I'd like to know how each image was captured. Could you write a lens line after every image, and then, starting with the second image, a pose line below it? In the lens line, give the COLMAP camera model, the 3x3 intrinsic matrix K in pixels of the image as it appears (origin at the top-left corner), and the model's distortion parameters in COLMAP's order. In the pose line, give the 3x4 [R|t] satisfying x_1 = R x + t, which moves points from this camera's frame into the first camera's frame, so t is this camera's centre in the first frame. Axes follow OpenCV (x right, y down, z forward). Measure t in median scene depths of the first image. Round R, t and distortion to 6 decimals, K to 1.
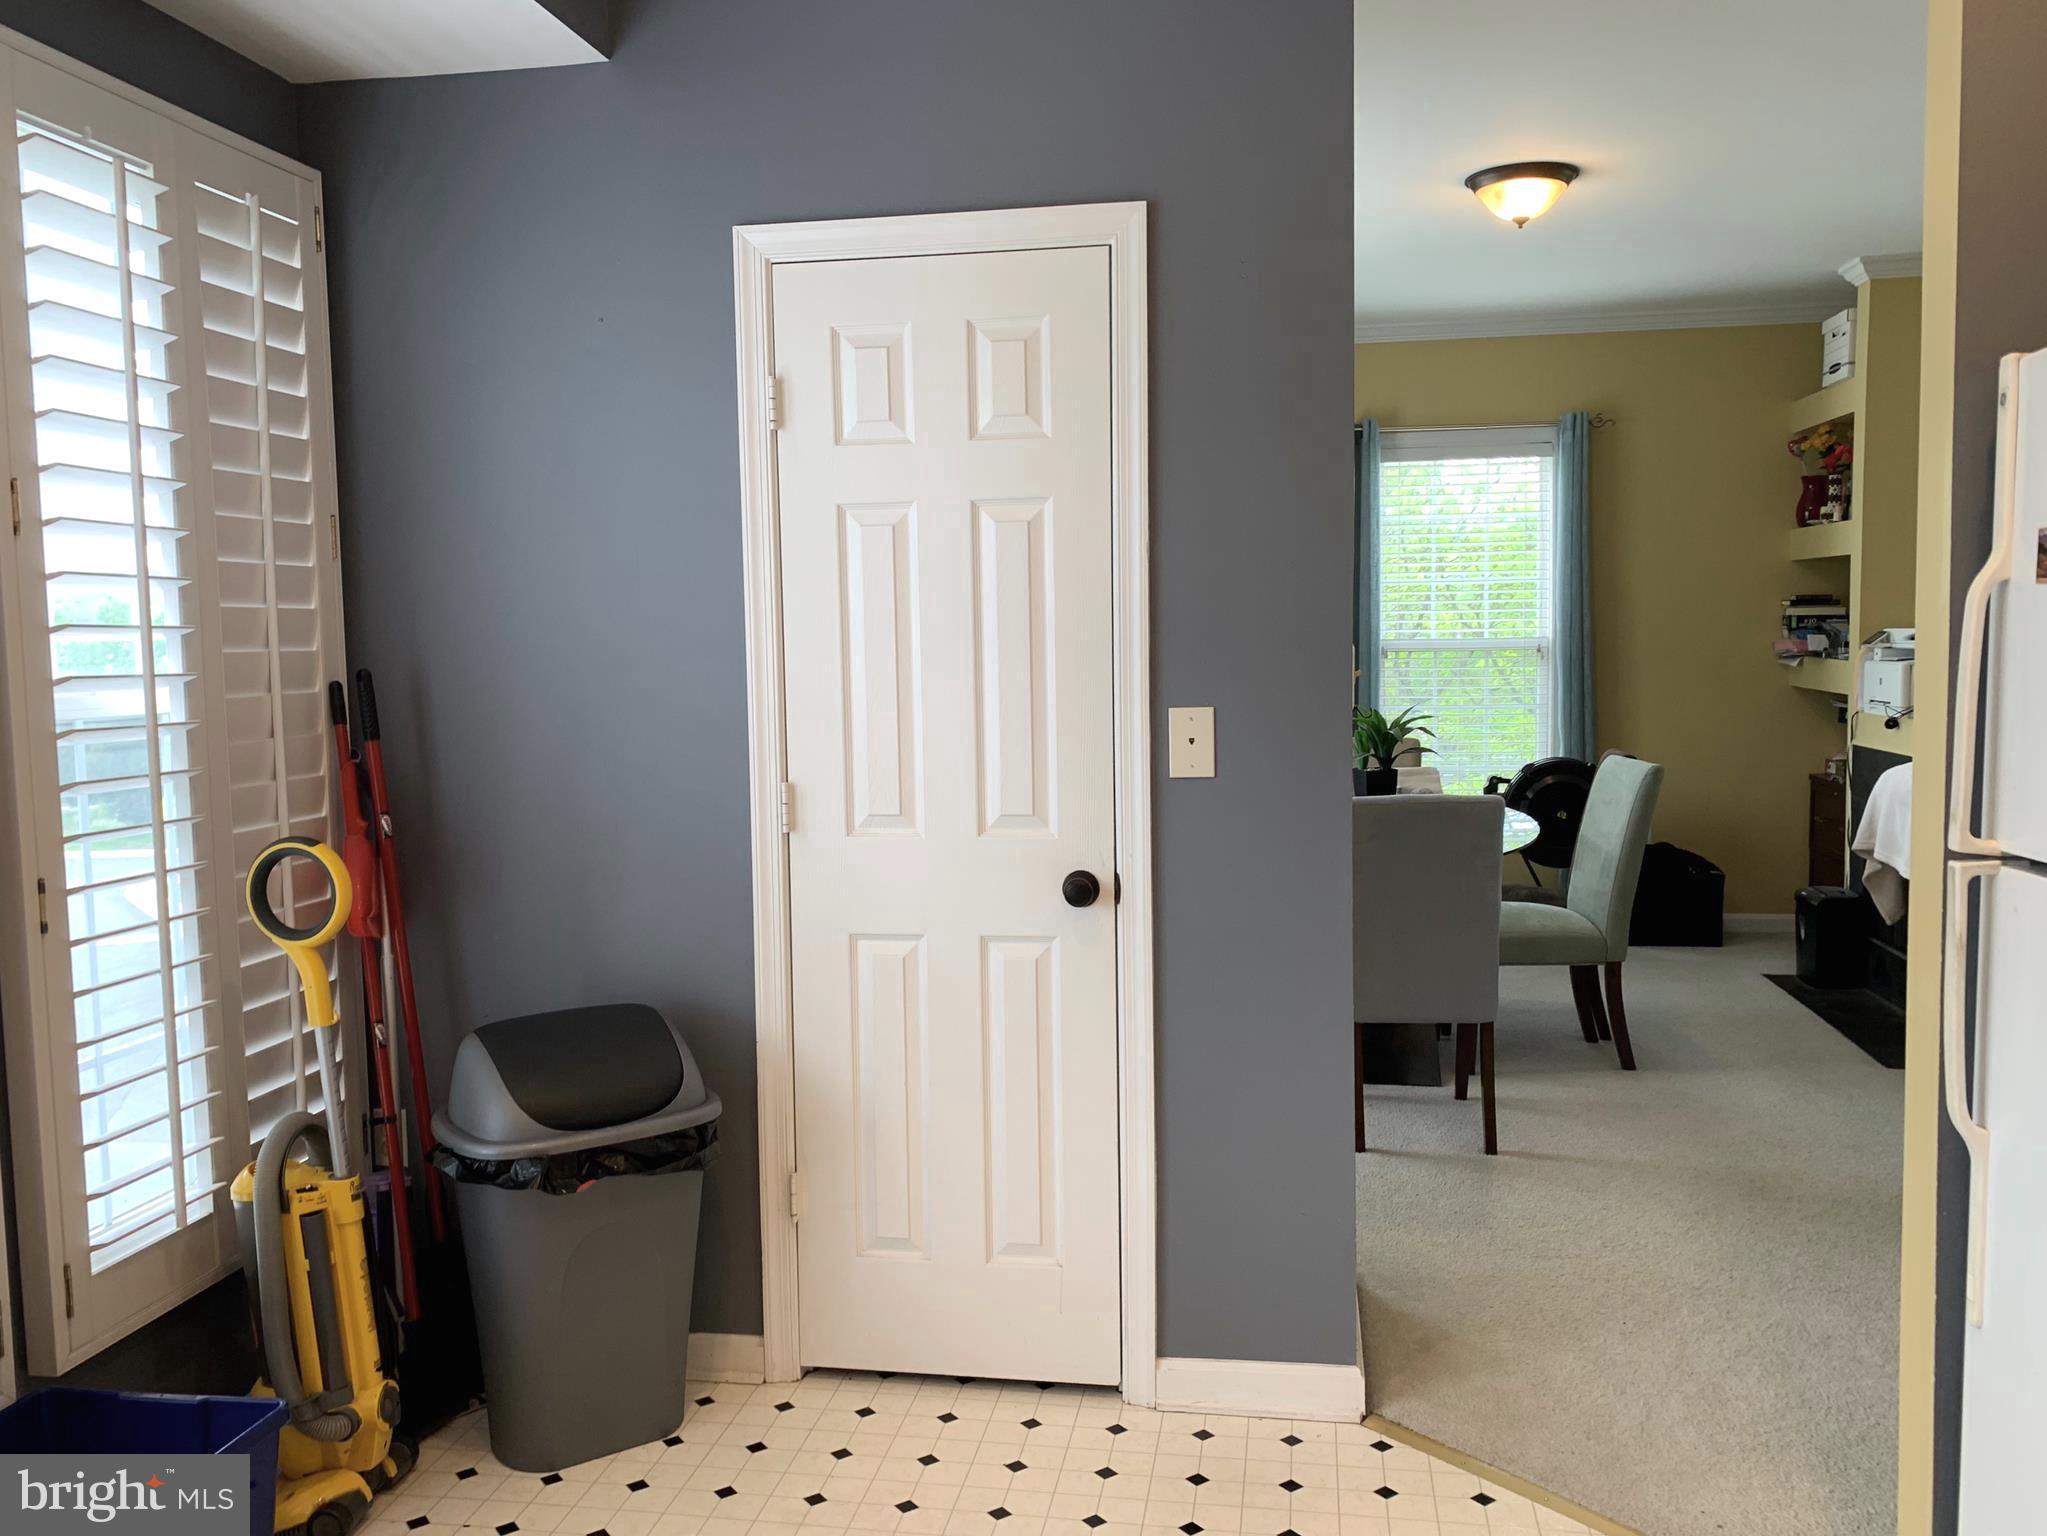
lens RADIAL K [[1620.9, 0, 1023.5], [0, 1620.9, 768.0], [0, 0, 1]] dist [0.016717, -0.042228]
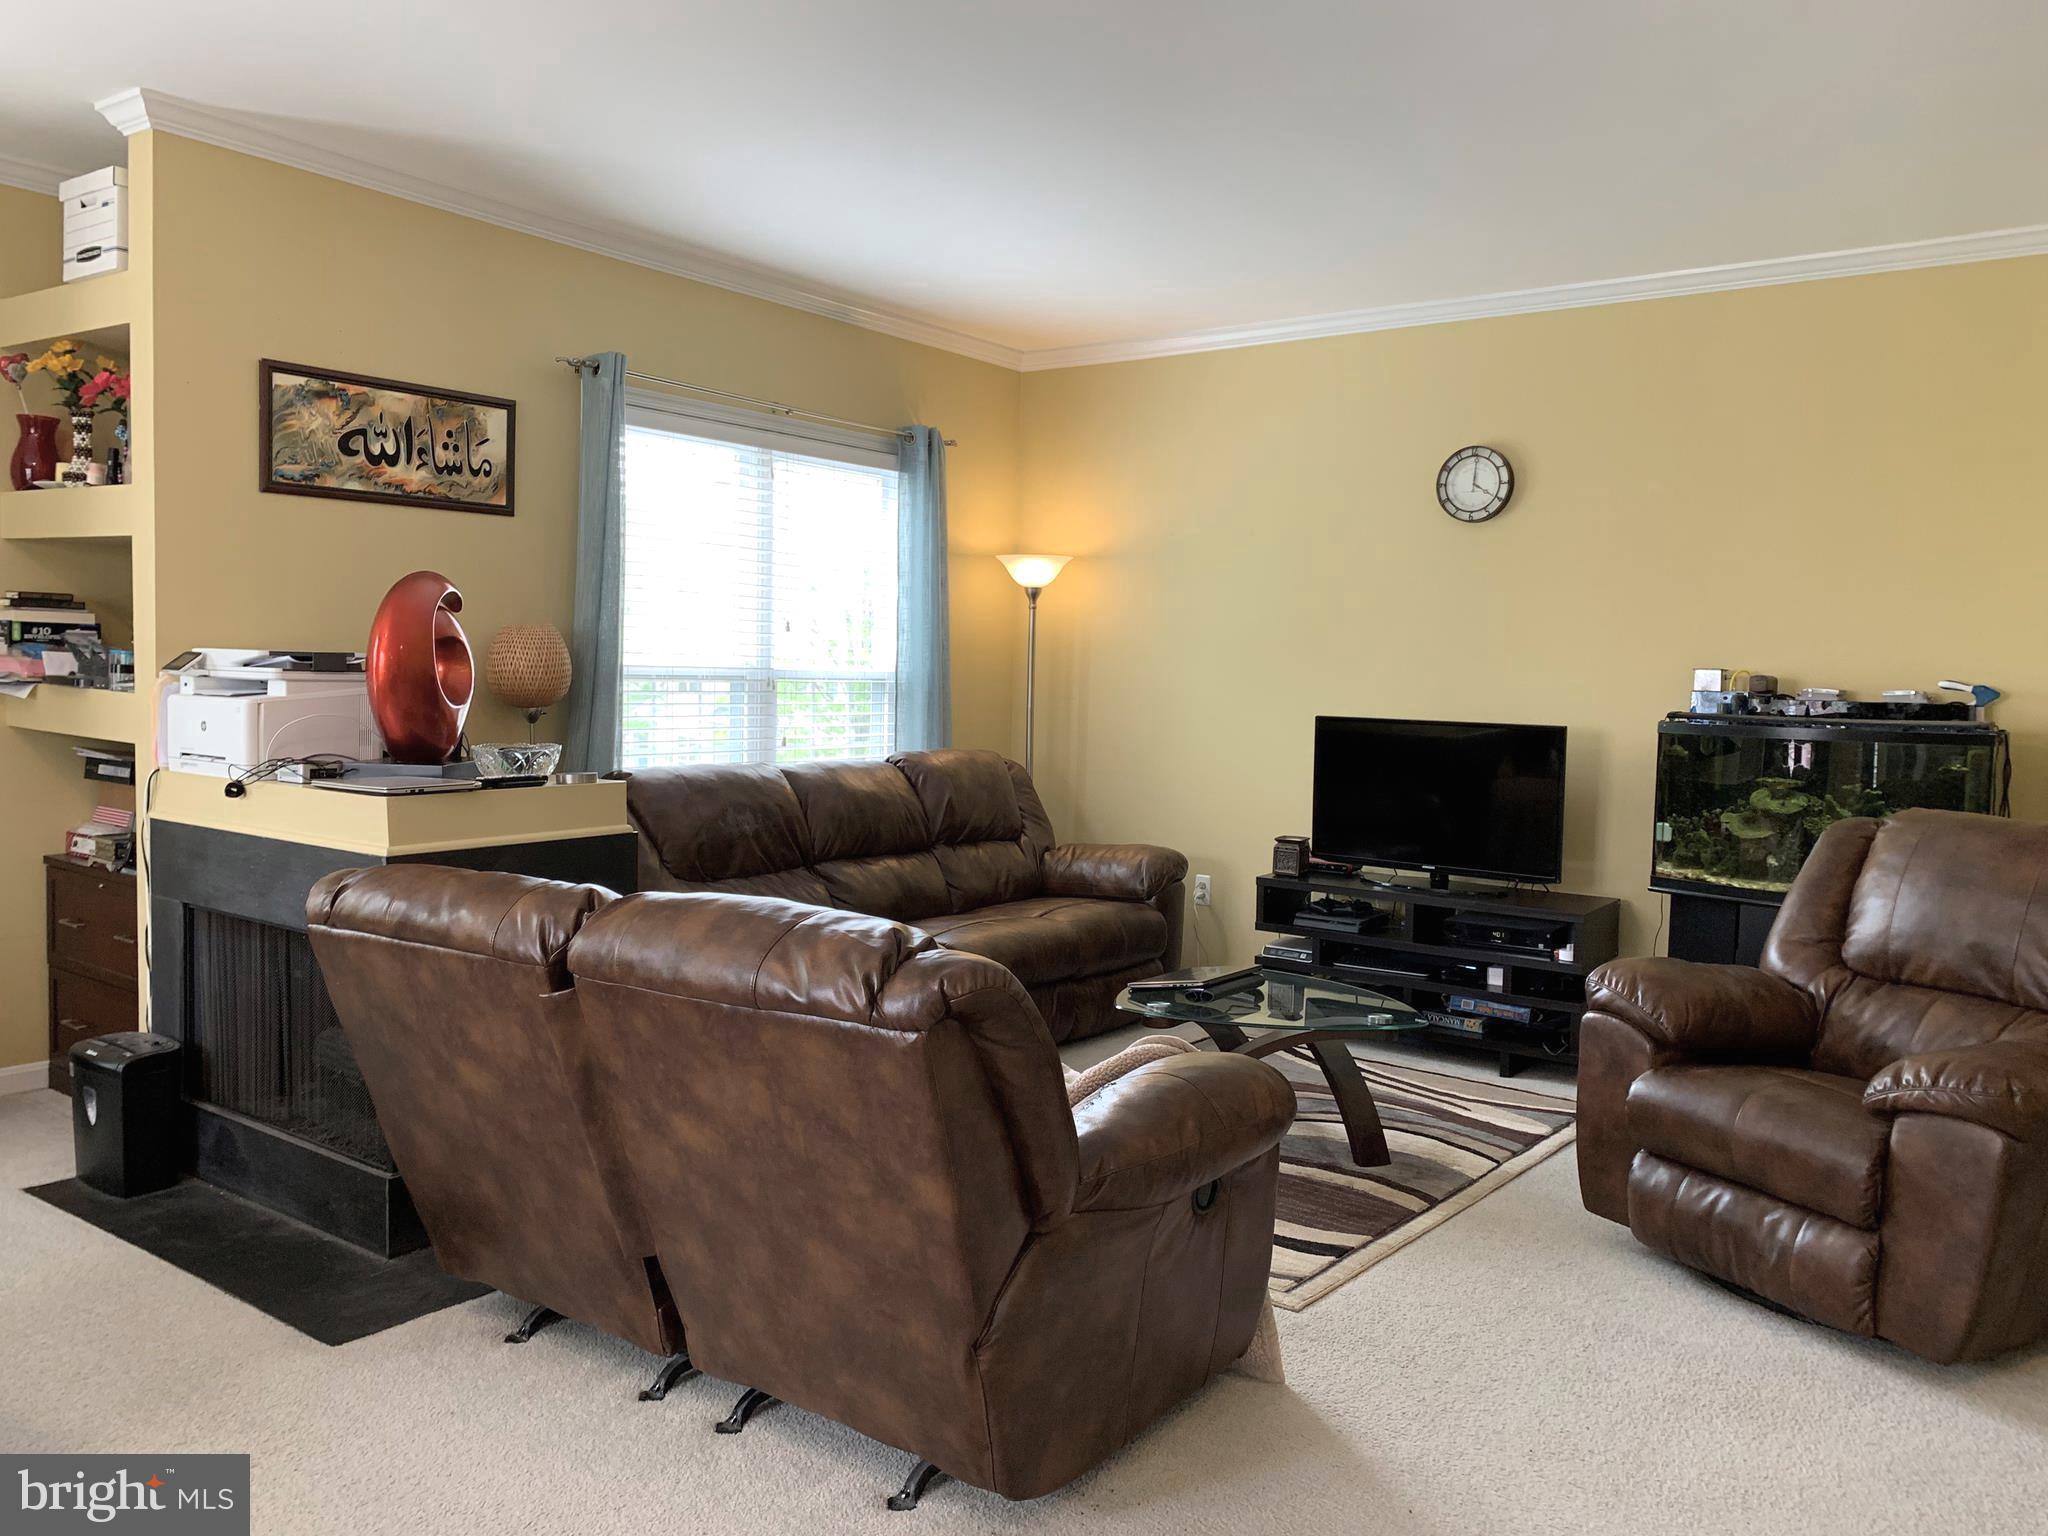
lens RADIAL K [[1551.4, 0, 1024.0], [0, 1551.4, 768.0], [0, 0, 1]] dist [0.000435, -0.002176]
pose [[0.438789, -0.029374, 0.898110, 0.085464], [0.036517, 0.999223, 0.014839, -0.029157], [-0.897848, 0.026285, 0.439520, 0.362284]]
